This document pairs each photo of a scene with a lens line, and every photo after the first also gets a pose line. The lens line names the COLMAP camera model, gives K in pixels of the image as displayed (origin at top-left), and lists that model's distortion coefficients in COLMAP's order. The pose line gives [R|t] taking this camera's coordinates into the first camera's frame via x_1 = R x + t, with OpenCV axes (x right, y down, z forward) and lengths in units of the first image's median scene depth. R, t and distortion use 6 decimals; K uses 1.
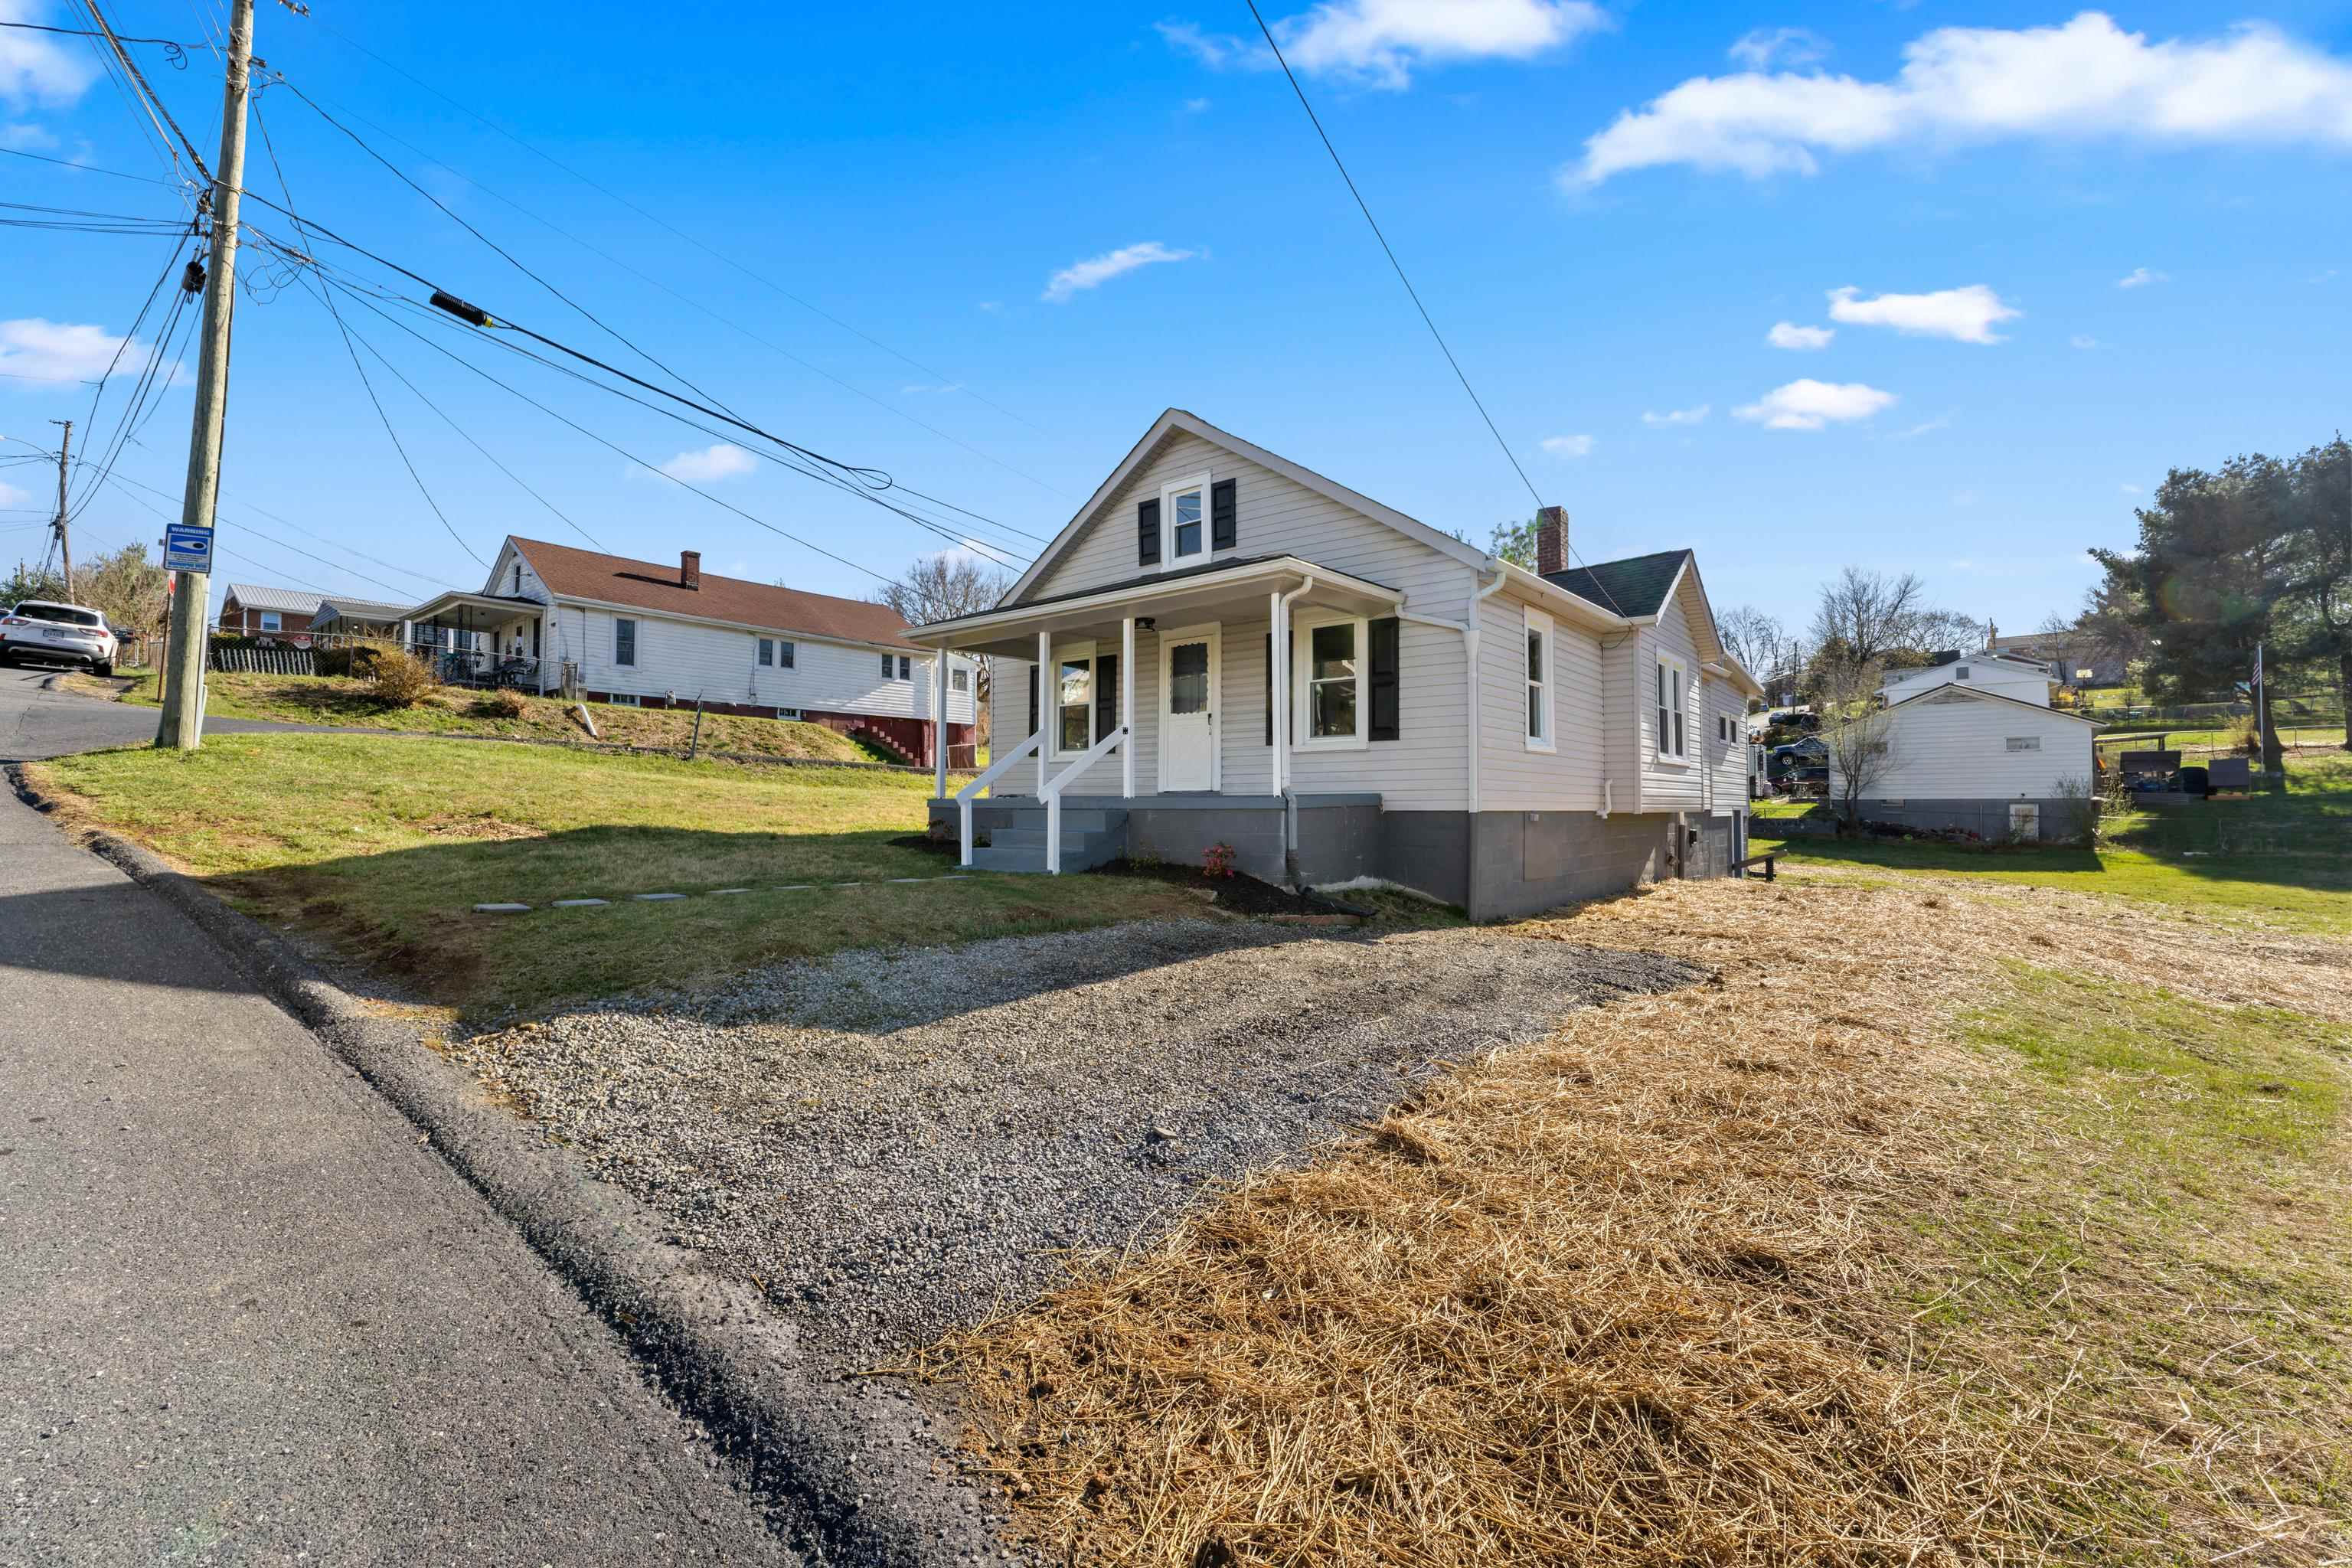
lens RADIAL K [[987.3, 0, 1176.0], [0, 987.3, 784.0], [0, 0, 1]] dist [0.002669, 0.000518]
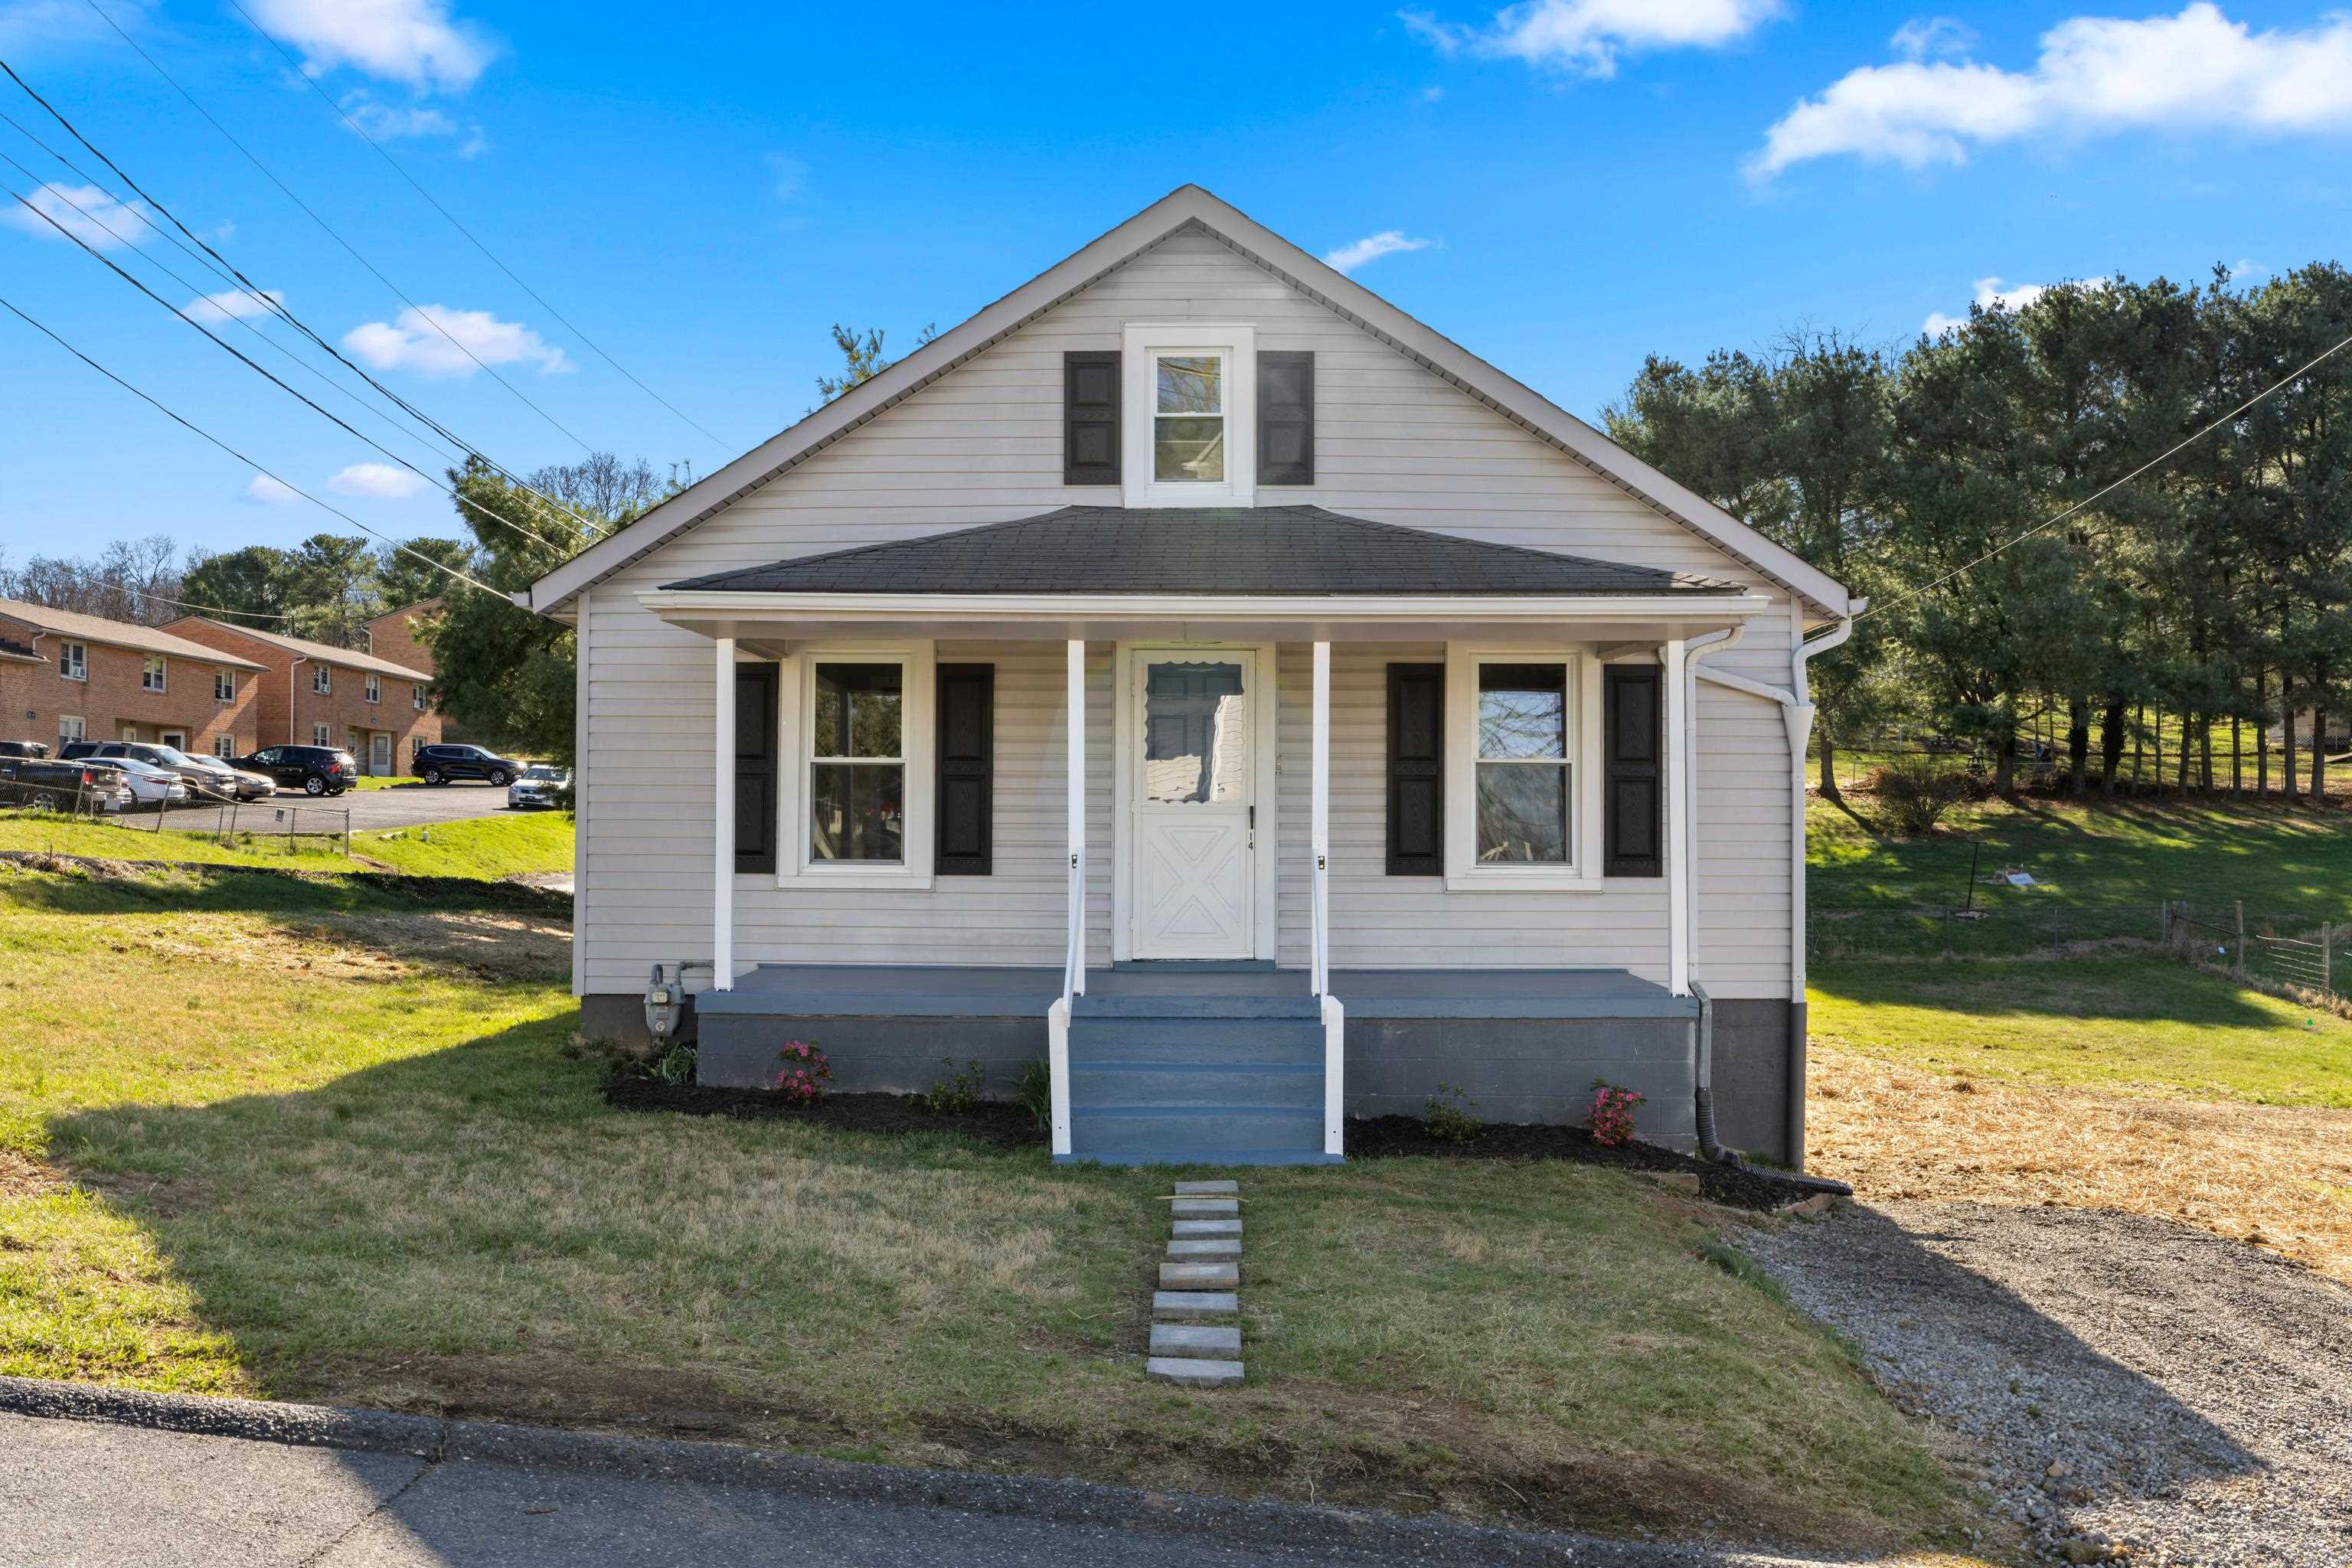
lens RADIAL K [[2297.4, 0, 1204.8], [0, 2297.4, 786.7], [0, 0, 1]] dist [0.001768, 0.002662]
pose [[0.769993, 0.018575, 0.637782, -0.714427], [-0.015985, 0.999824, -0.009821, -0.067740], [-0.637852, -0.002633, 0.770154, 0.109916]]
